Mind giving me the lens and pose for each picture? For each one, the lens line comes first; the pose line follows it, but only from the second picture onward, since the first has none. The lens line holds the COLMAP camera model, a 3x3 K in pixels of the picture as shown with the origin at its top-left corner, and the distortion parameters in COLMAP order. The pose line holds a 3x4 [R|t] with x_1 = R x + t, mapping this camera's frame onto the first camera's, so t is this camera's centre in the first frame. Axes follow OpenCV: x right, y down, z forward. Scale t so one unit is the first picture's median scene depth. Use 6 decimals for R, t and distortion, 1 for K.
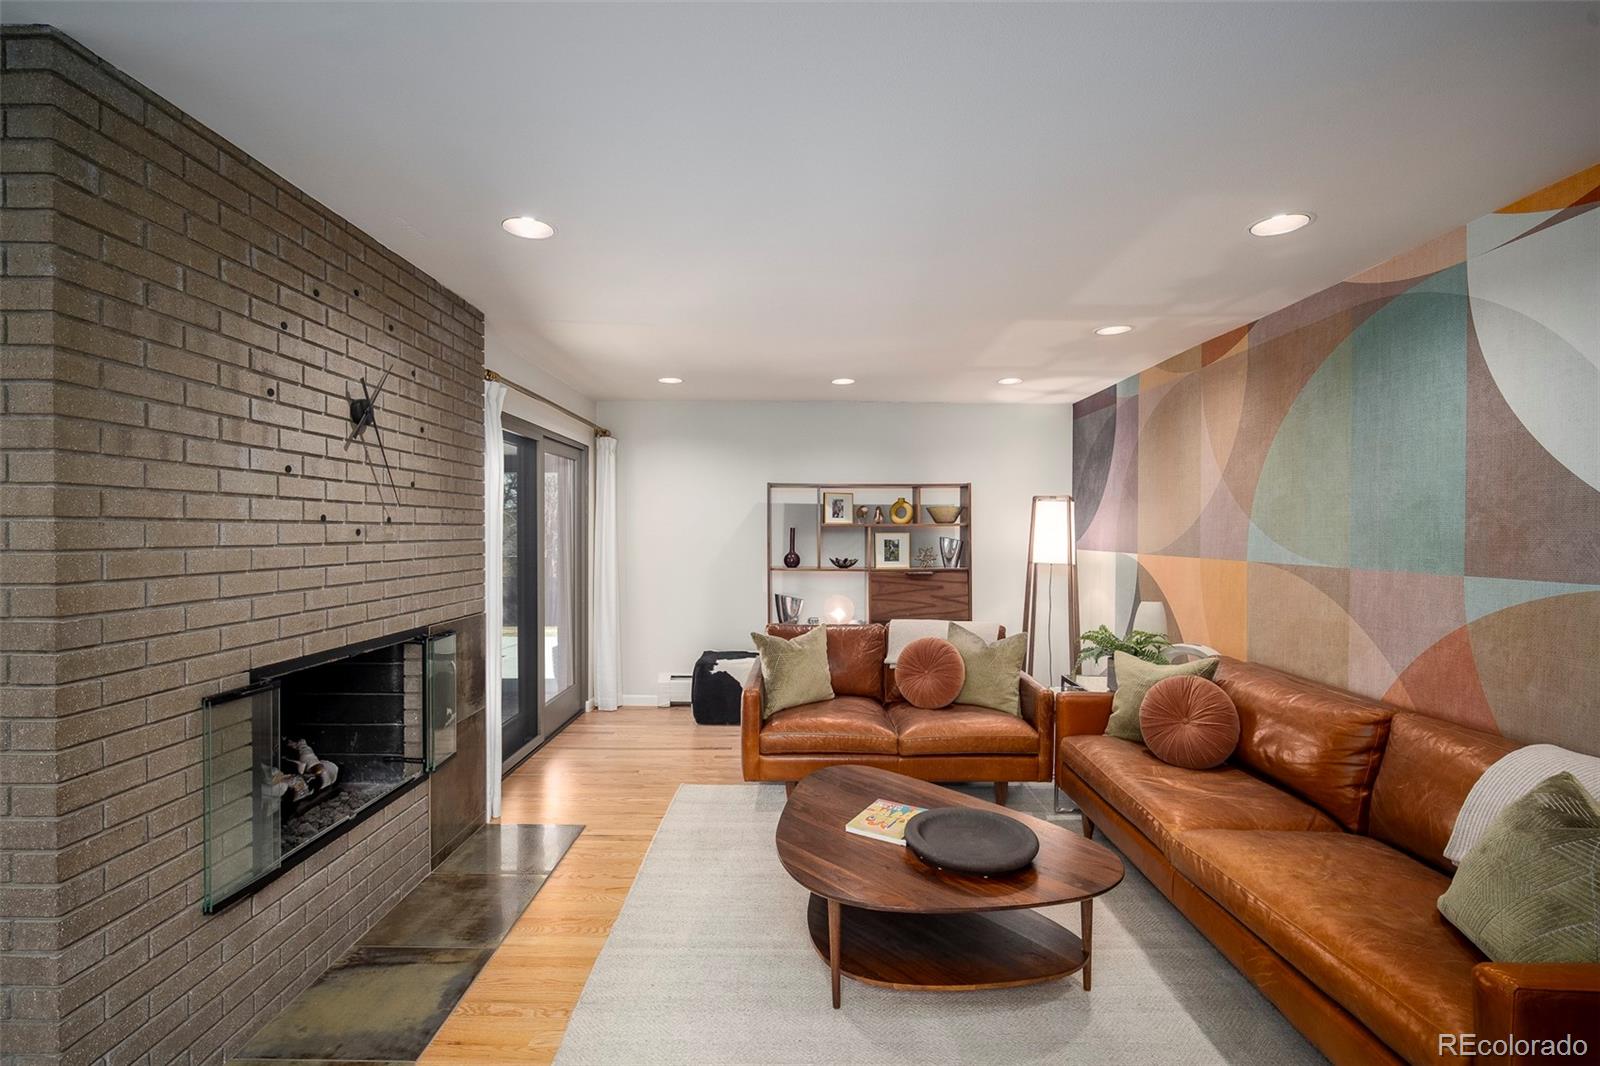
lens RADIAL K [[697.6, 0, 802.5], [0, 697.6, 536.9], [0, 0, 1]] dist [-0.003321, 0.000788]
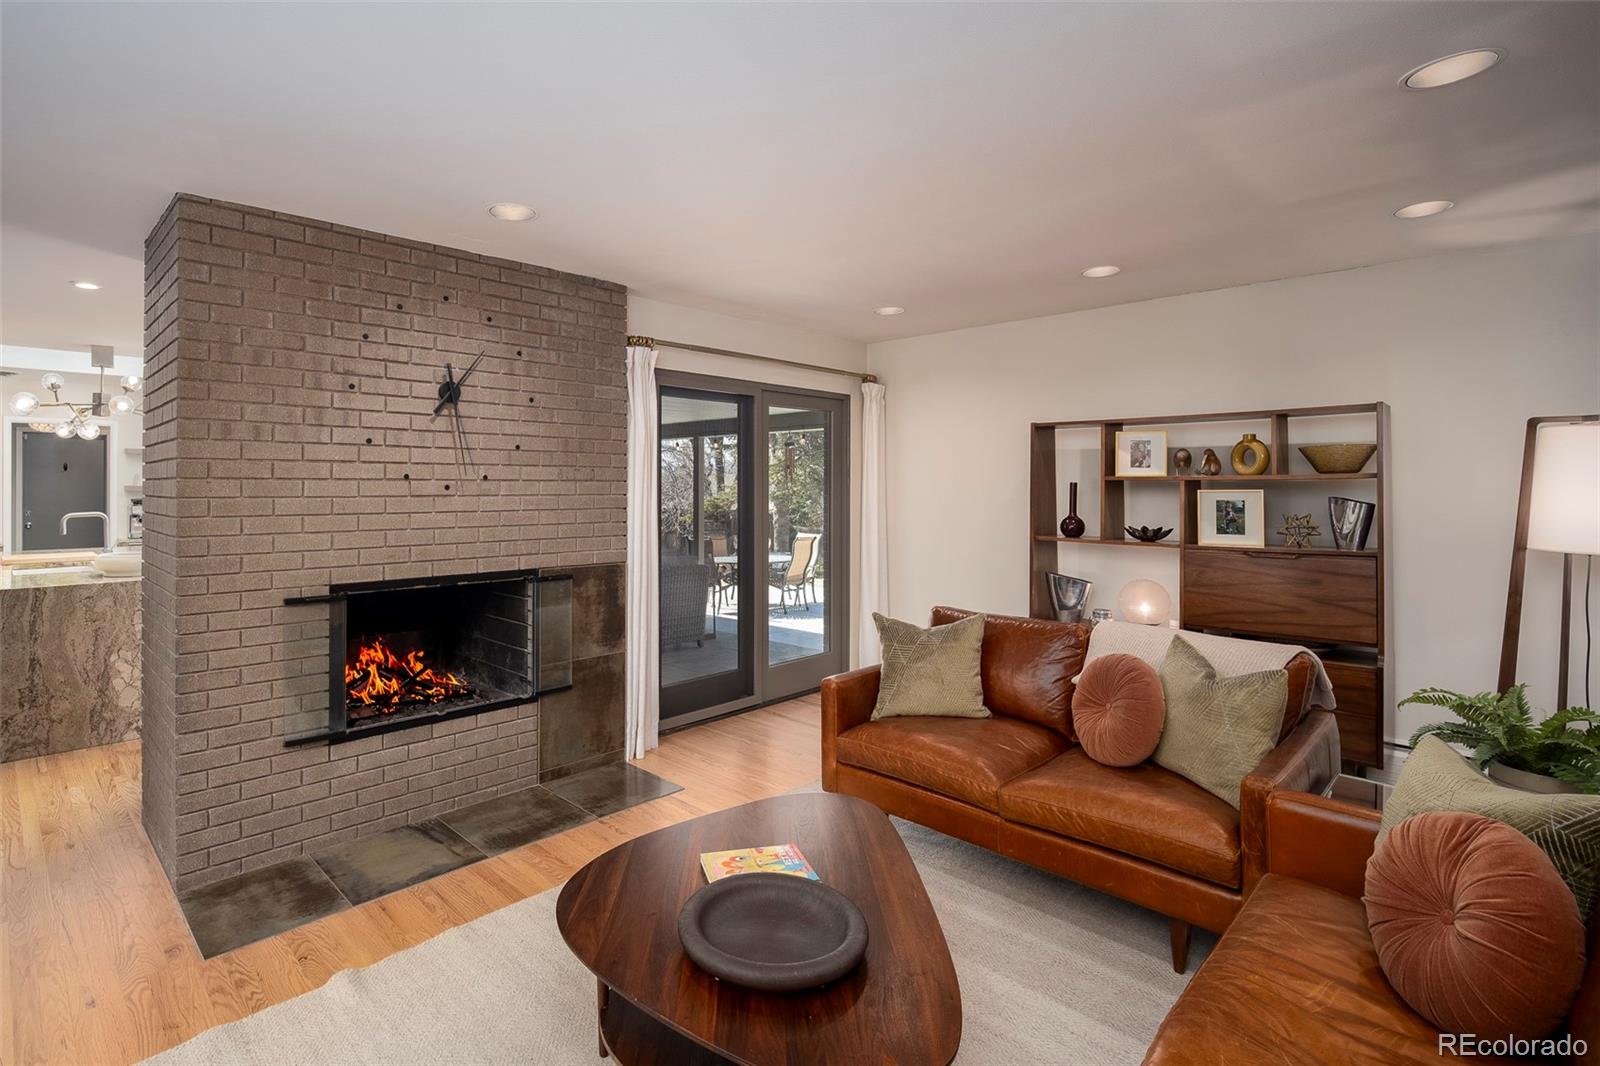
lens RADIAL K [[784.6, 0, 742.1], [0, 784.6, 478.9], [0, 0, 1]] dist [-0.013955, -0.000052]
pose [[0.689549, -0.007278, -0.724202, 0.771723], [-0.006915, 0.999838, -0.016632, -0.002361], [0.724206, 0.016477, 0.689387, 0.422439]]
